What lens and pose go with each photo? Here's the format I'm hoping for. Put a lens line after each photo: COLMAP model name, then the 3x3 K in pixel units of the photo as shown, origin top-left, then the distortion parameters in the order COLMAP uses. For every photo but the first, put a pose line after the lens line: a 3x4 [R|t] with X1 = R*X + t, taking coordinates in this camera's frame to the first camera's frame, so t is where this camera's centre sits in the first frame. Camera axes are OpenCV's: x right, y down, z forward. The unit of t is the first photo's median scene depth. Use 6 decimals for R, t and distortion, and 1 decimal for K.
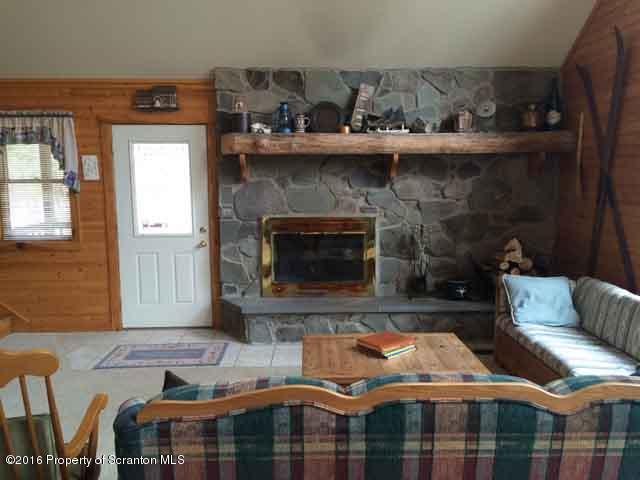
lens RADIAL K [[542.7, 0, 309.9], [0, 542.7, 240.7], [0, 0, 1]] dist [0.048322, -0.007764]
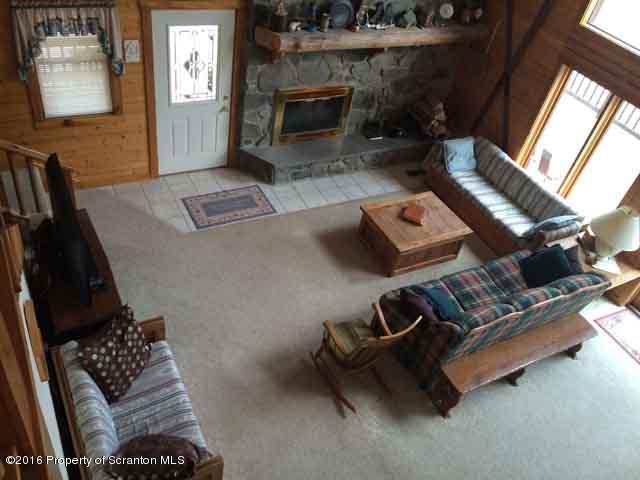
lens RADIAL K [[542.7, 0, 309.9], [0, 542.7, 240.7], [0, 0, 1]] dist [0.048322, -0.007764]
pose [[0.883444, -0.186408, 0.429859, -0.632666], [-0.098191, 0.823417, 0.558877, -0.468228], [-0.458133, -0.535945, 0.709139, -0.117952]]
